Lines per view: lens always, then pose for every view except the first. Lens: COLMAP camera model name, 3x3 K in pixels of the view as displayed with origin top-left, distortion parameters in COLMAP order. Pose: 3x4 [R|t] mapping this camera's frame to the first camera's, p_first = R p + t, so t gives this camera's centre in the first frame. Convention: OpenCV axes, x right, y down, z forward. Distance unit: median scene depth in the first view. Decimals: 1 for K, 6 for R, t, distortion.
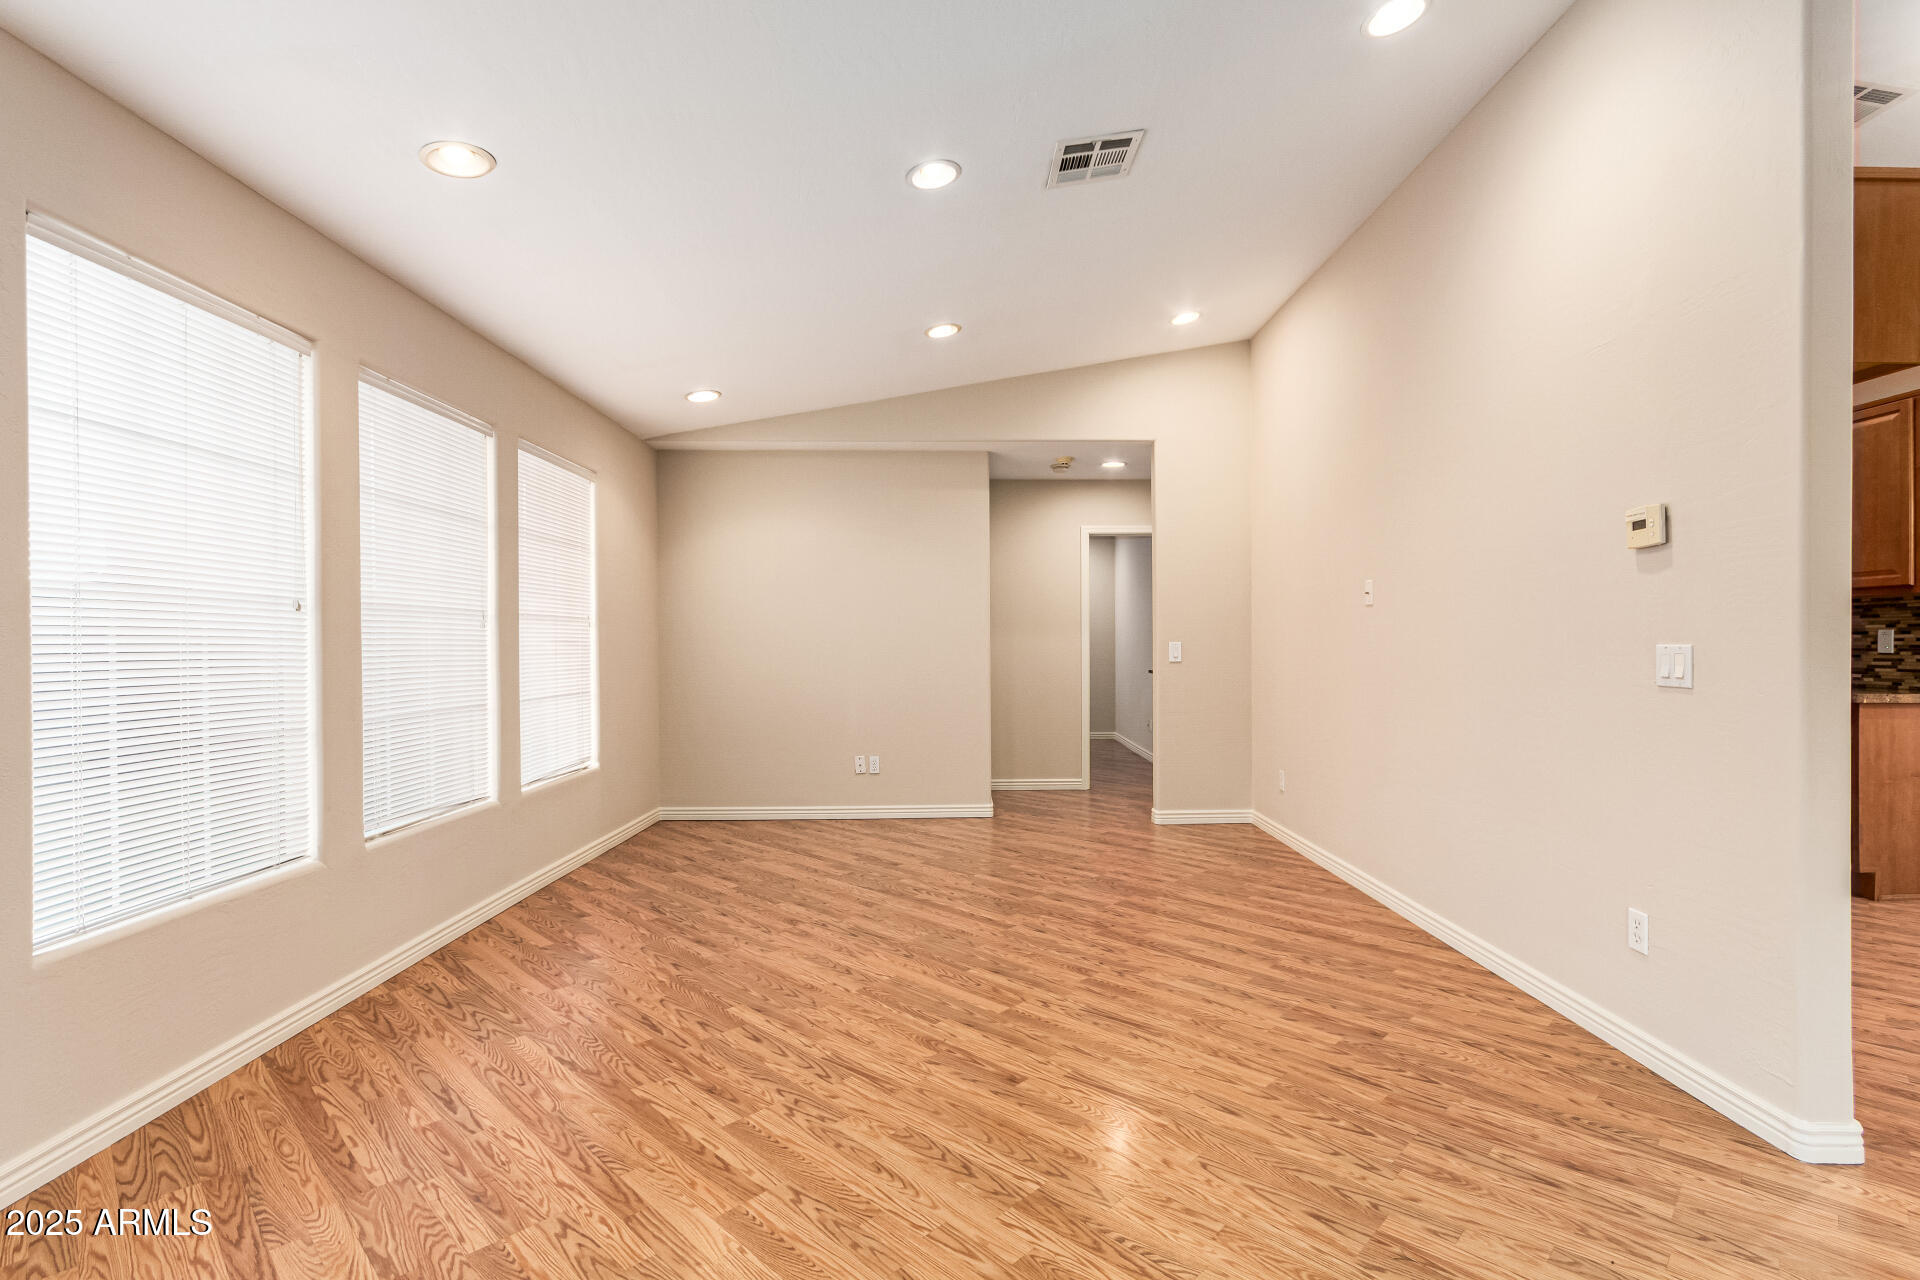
lens RADIAL K [[889.7, 0, 963.2], [0, 889.7, 655.7], [0, 0, 1]] dist [0.004696, 0.000337]
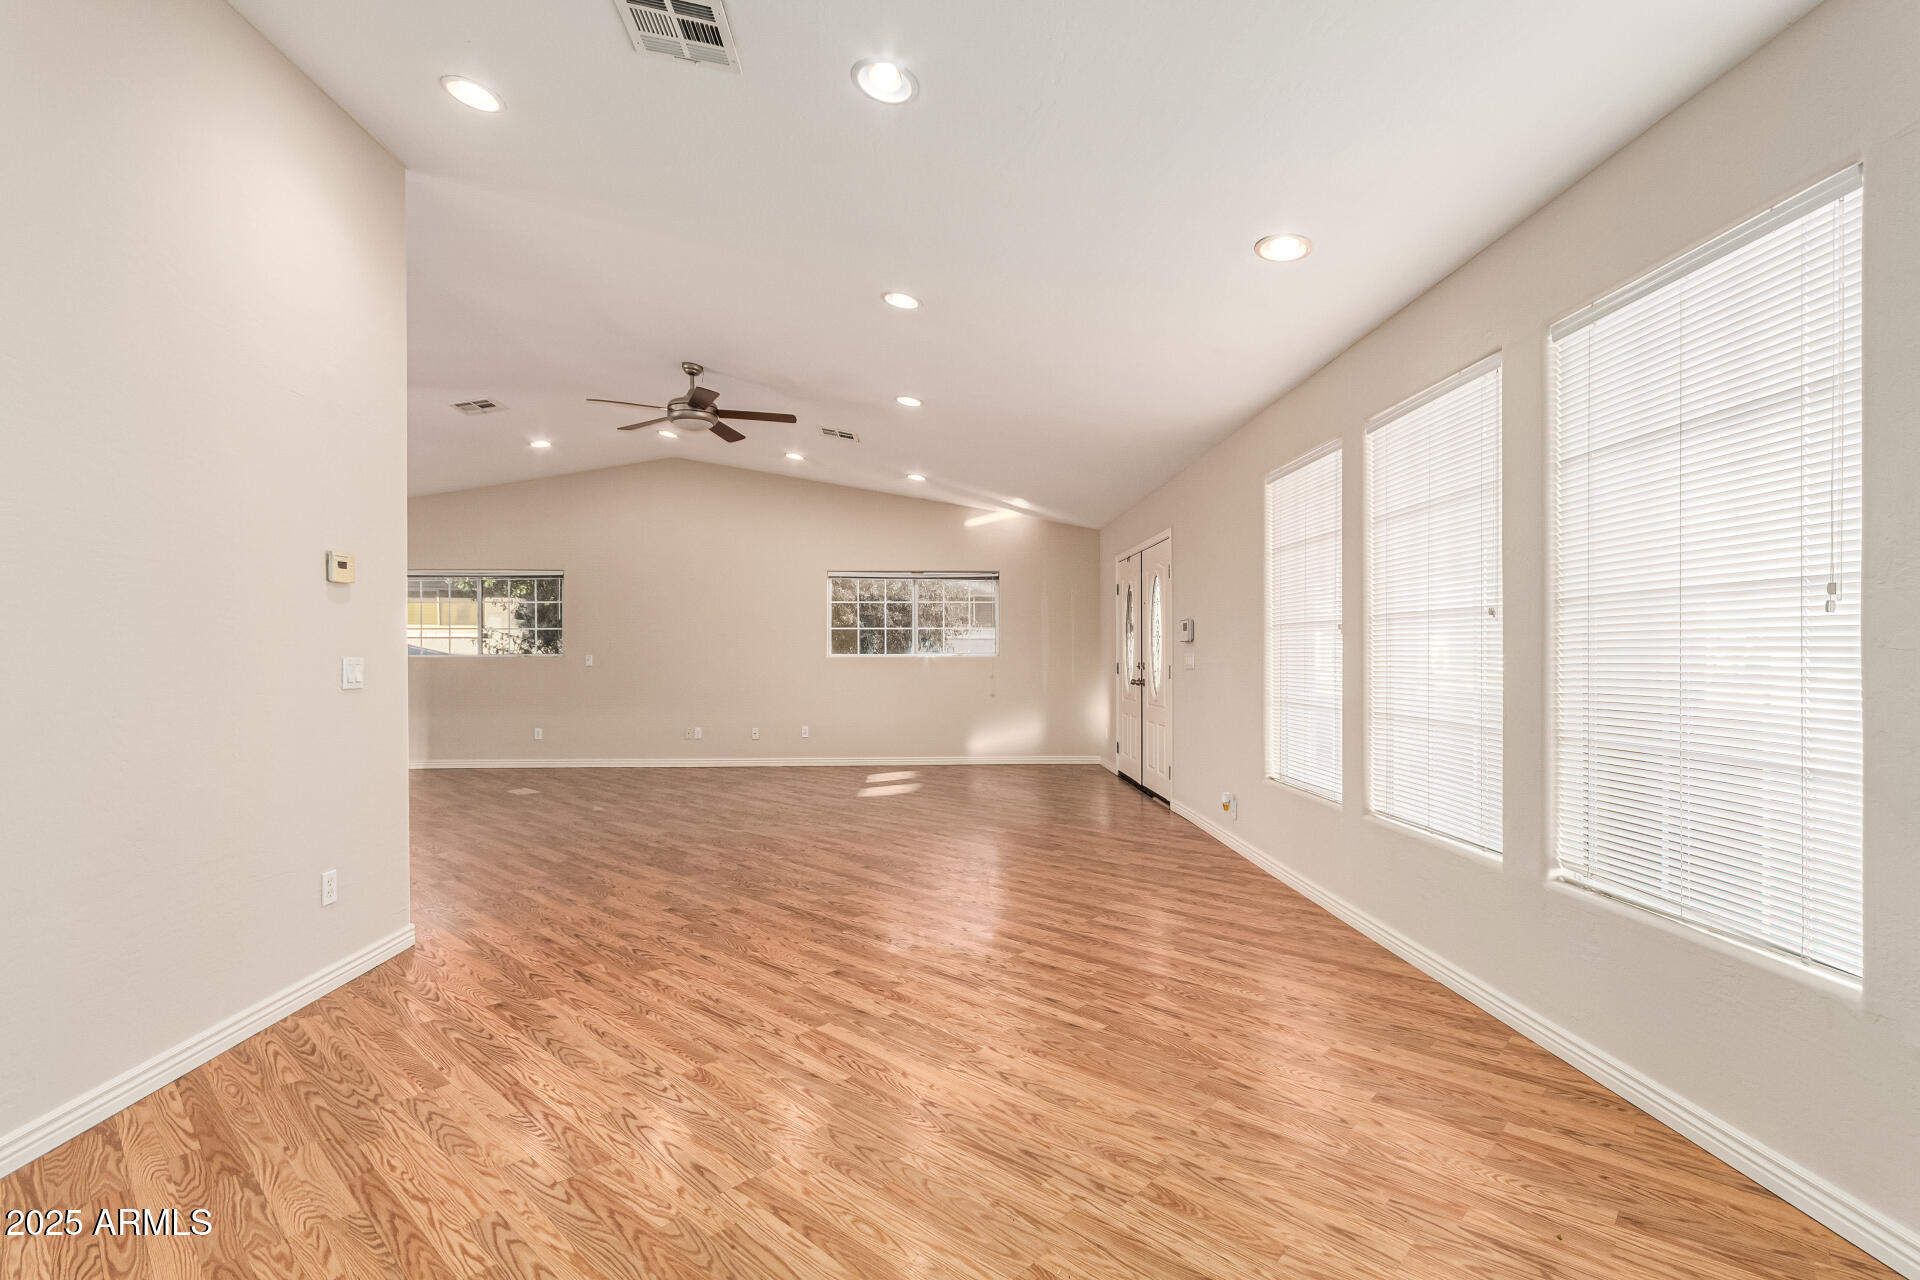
lens RADIAL K [[889.7, 0, 963.2], [0, 889.7, 655.7], [0, 0, 1]] dist [0.004696, 0.000337]
pose [[-0.999342, 0.008036, -0.035383, -0.080417], [0.007538, 0.999871, 0.014191, -0.025052], [0.035492, 0.013915, -0.999273, 2.041298]]
